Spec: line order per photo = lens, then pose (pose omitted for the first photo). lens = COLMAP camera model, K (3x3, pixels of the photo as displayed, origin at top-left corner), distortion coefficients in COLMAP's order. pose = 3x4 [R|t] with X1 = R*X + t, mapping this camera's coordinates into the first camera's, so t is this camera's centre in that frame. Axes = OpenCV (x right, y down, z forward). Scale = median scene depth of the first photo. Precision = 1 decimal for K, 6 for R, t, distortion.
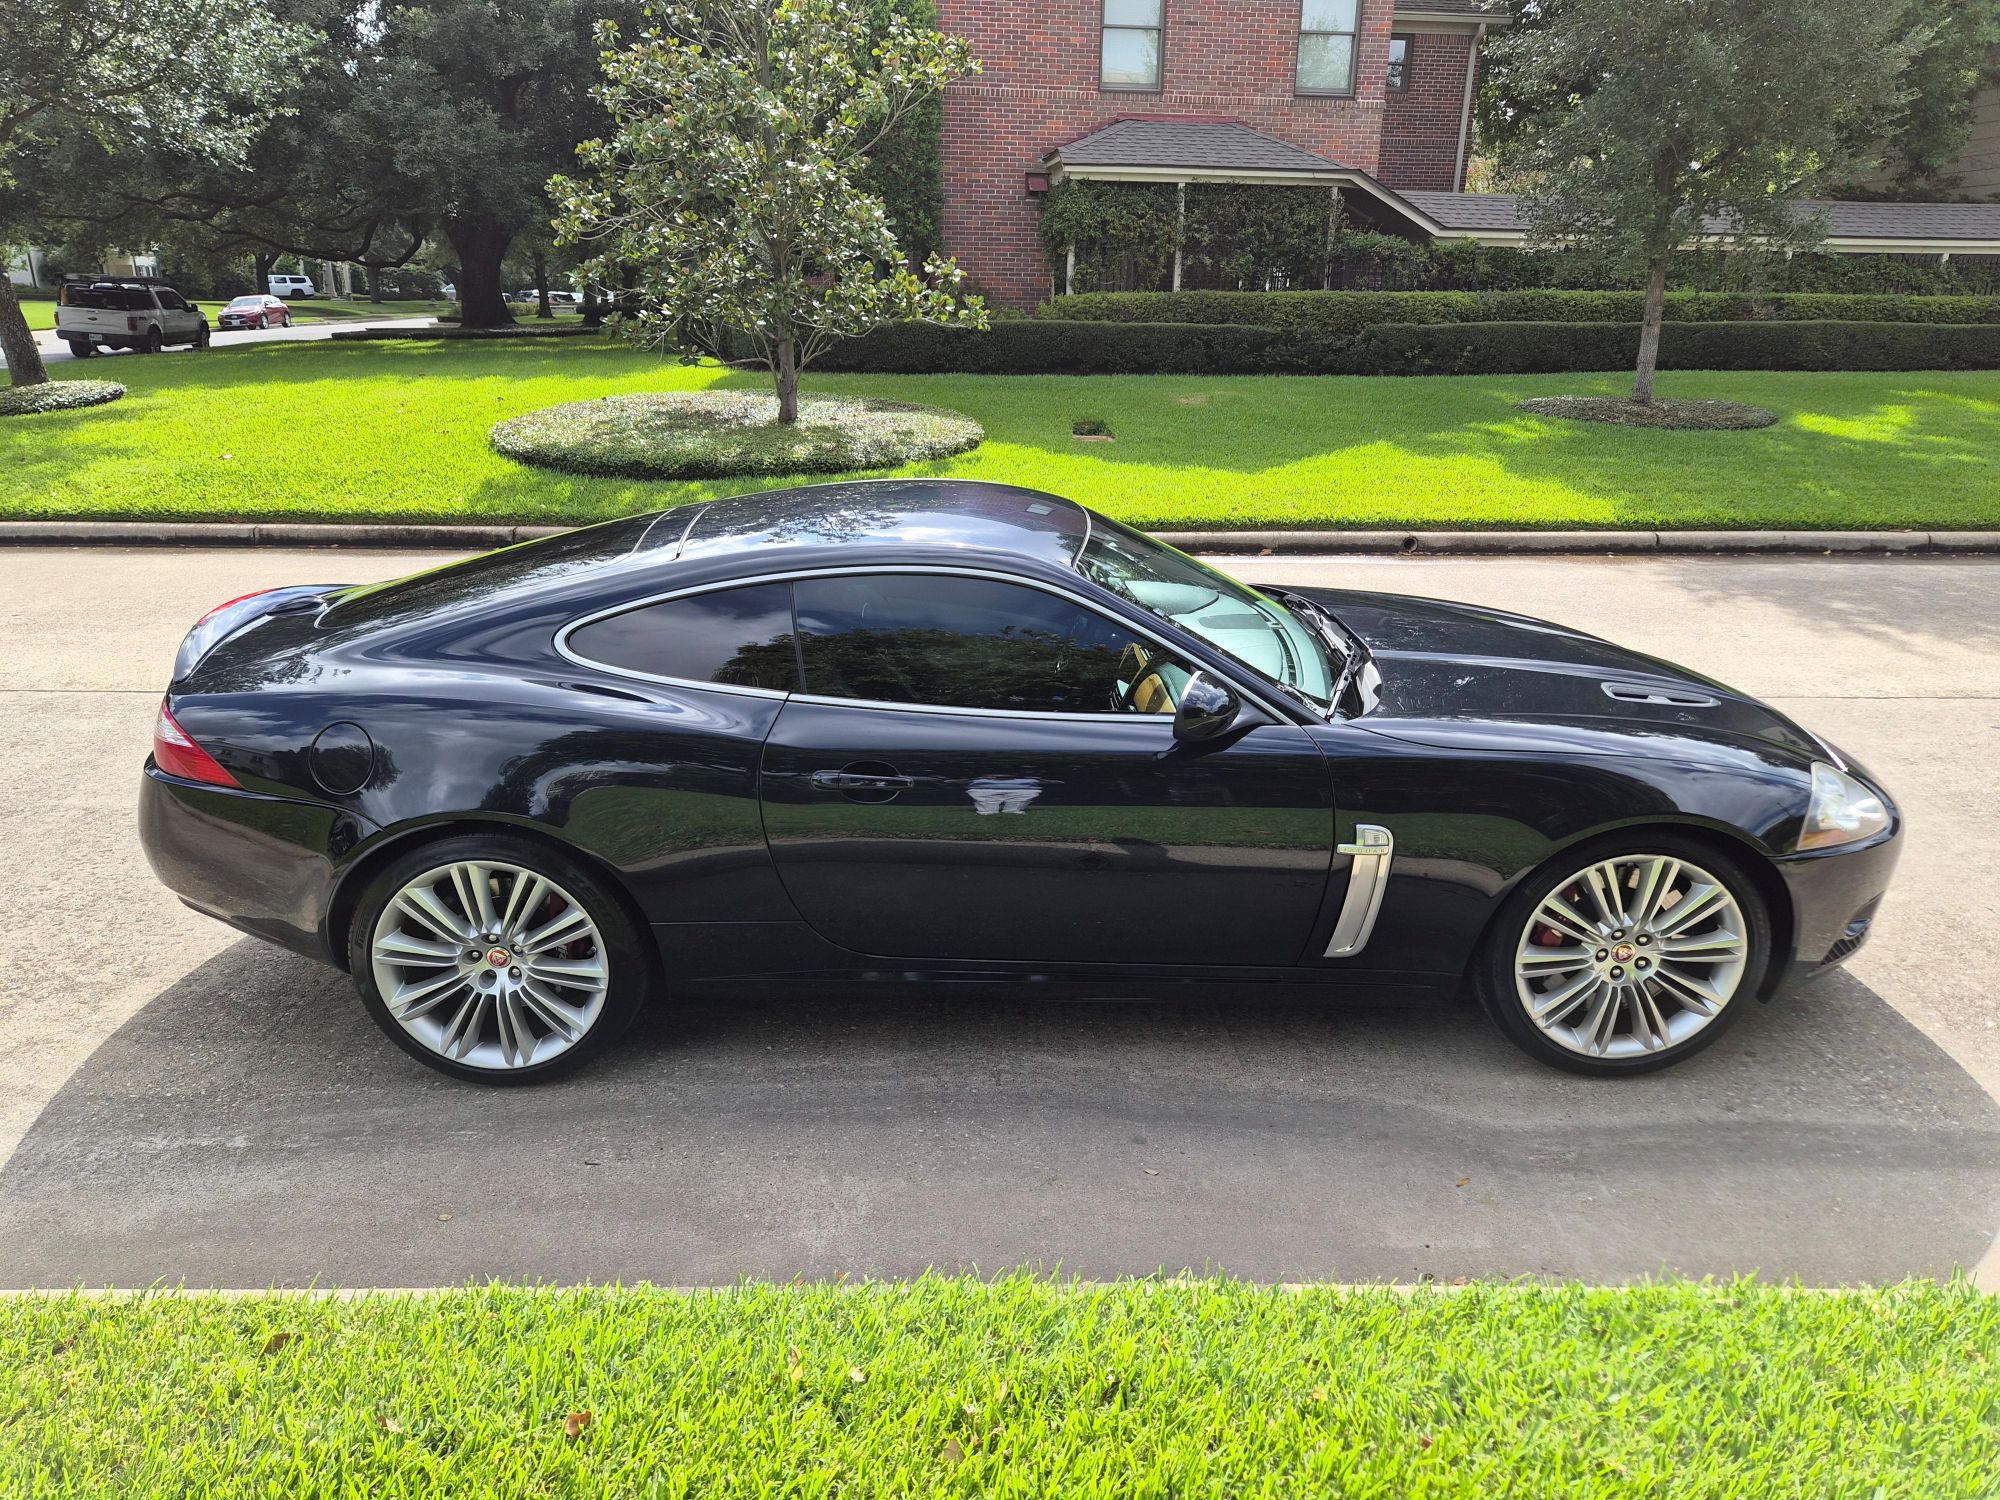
lens RADIAL K [[1348.9, 0, 1003.5], [0, 1348.9, 731.4], [0, 0, 1]] dist [0.051582, -0.041749]
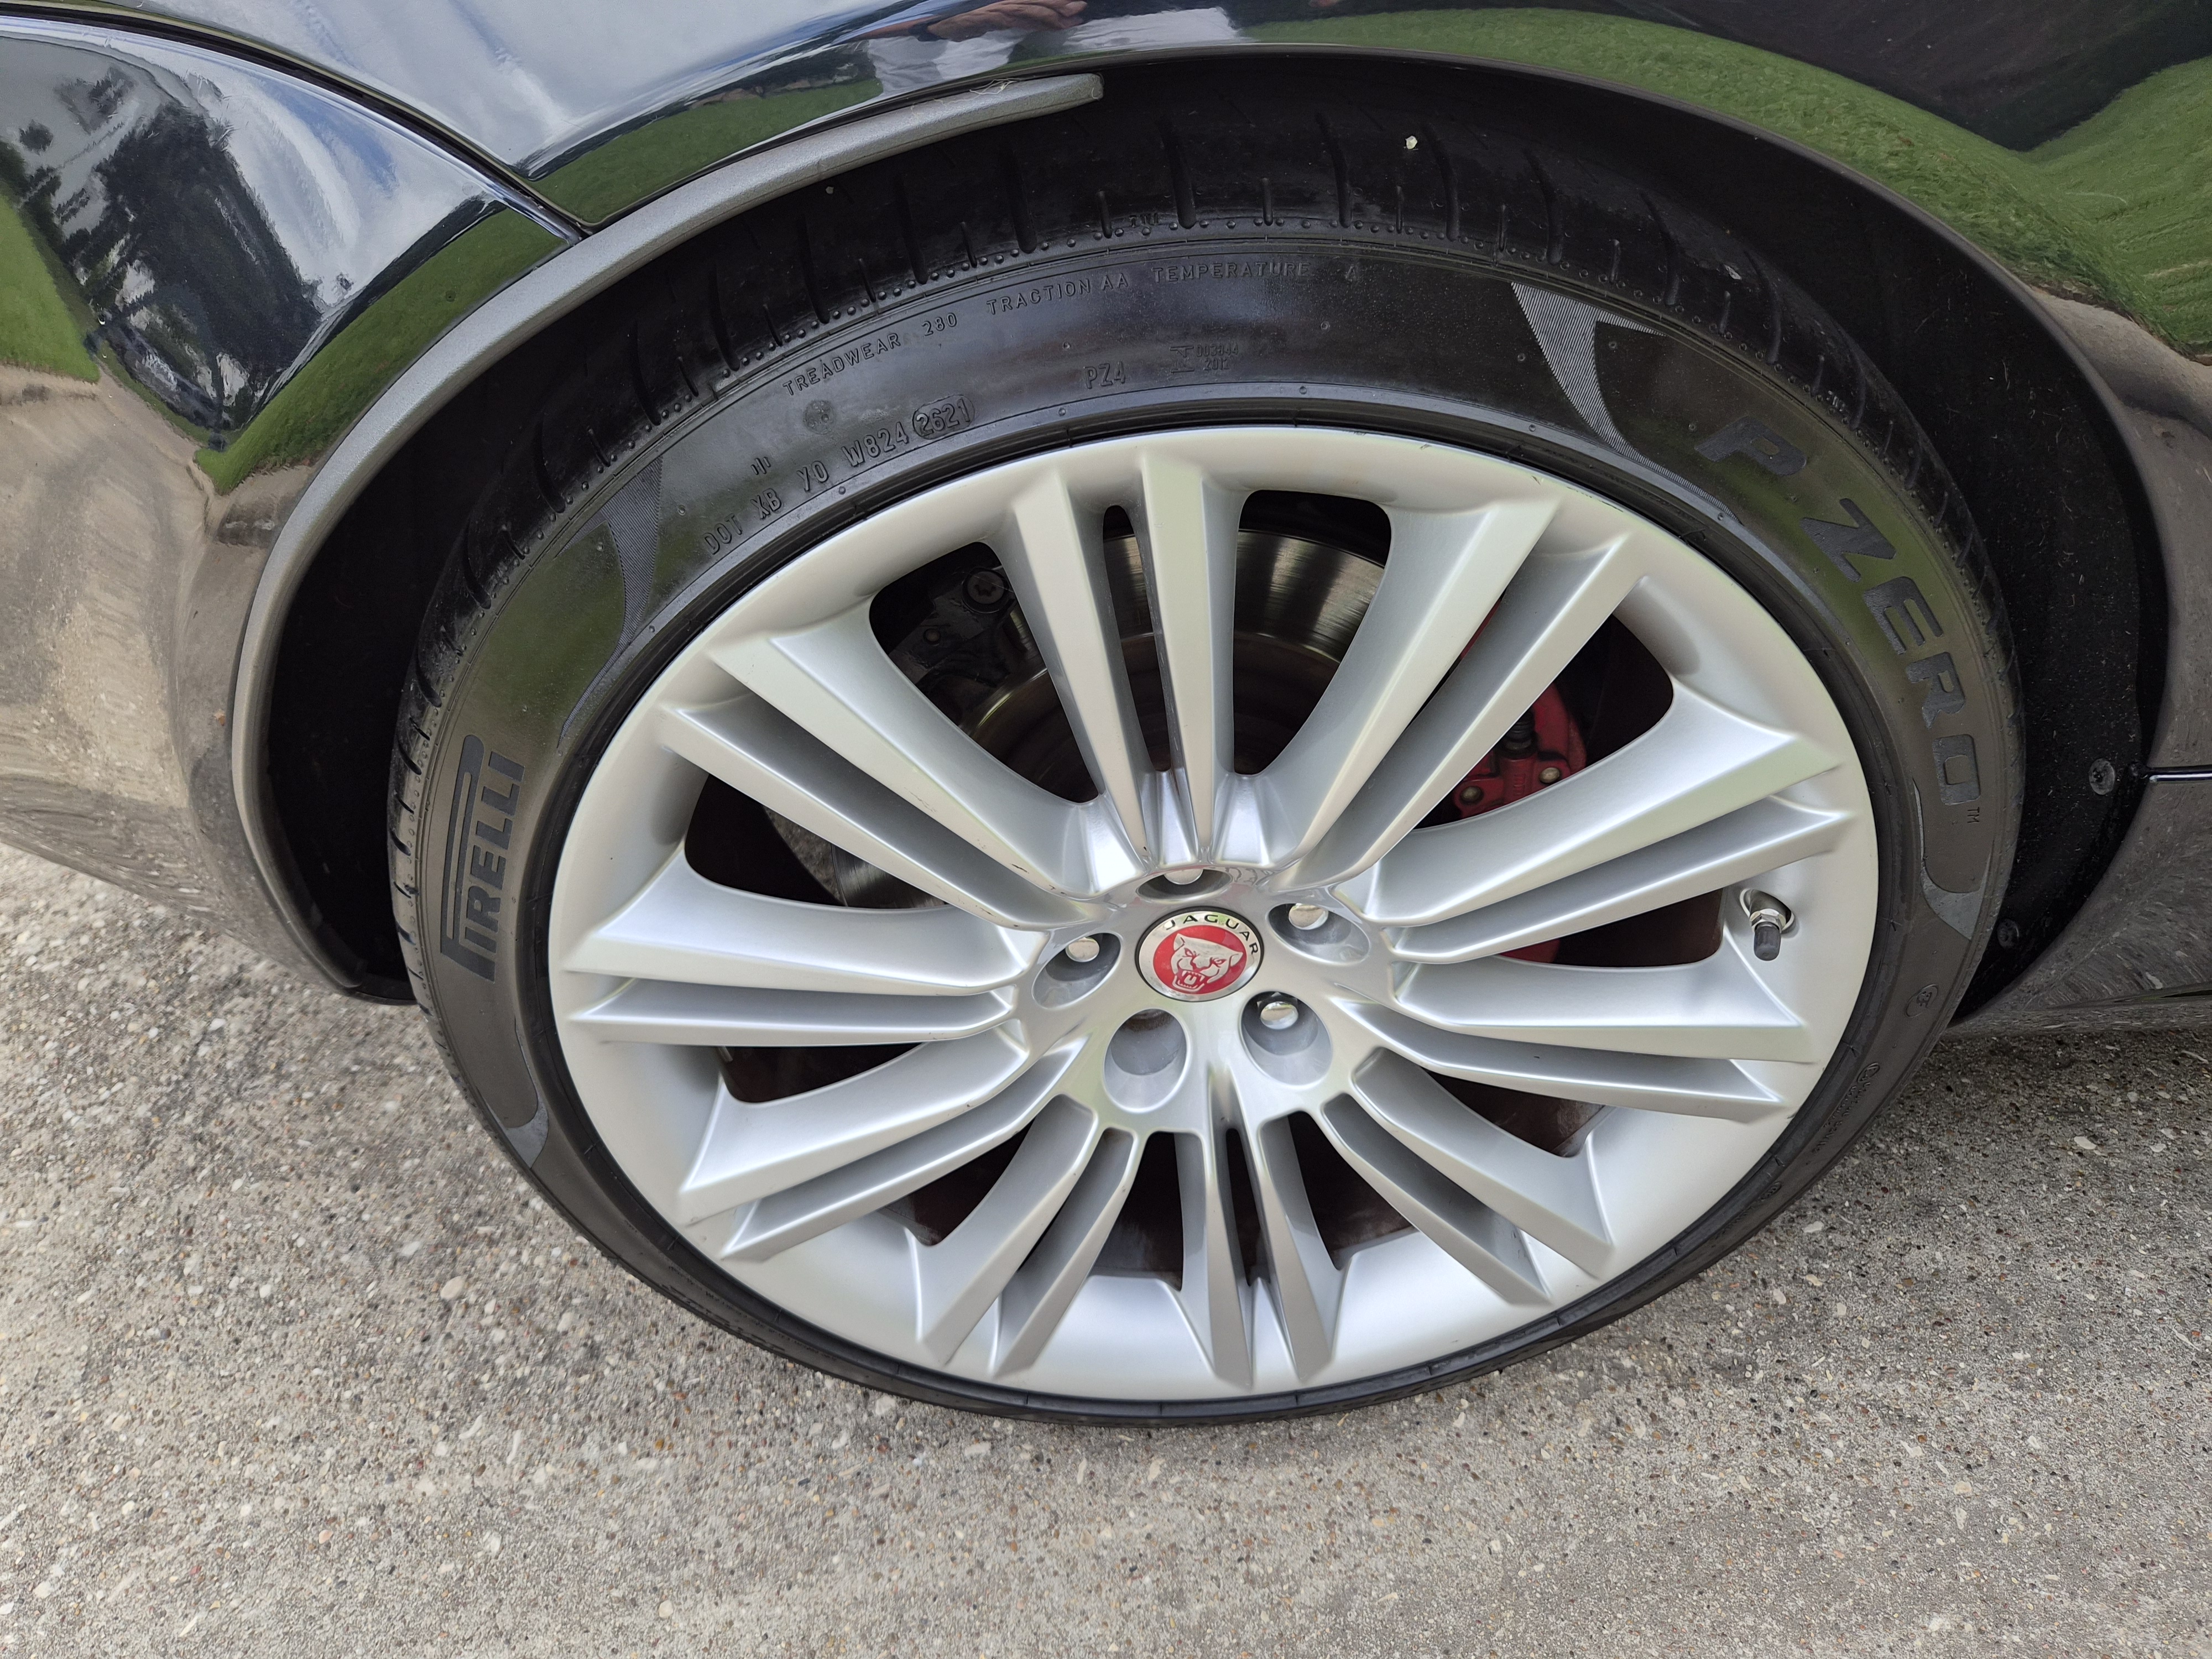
lens RADIAL K [[1531.3, 0, 1108.3], [0, 1531.3, 853.5], [0, 0, 1]] dist [0.040322, -0.027828]
pose [[0.999343, -0.035708, -0.006150, -0.382499], [0.035528, 0.932333, 0.359850, 0.076174], [-0.007116, -0.359832, 0.932990, 0.805327]]
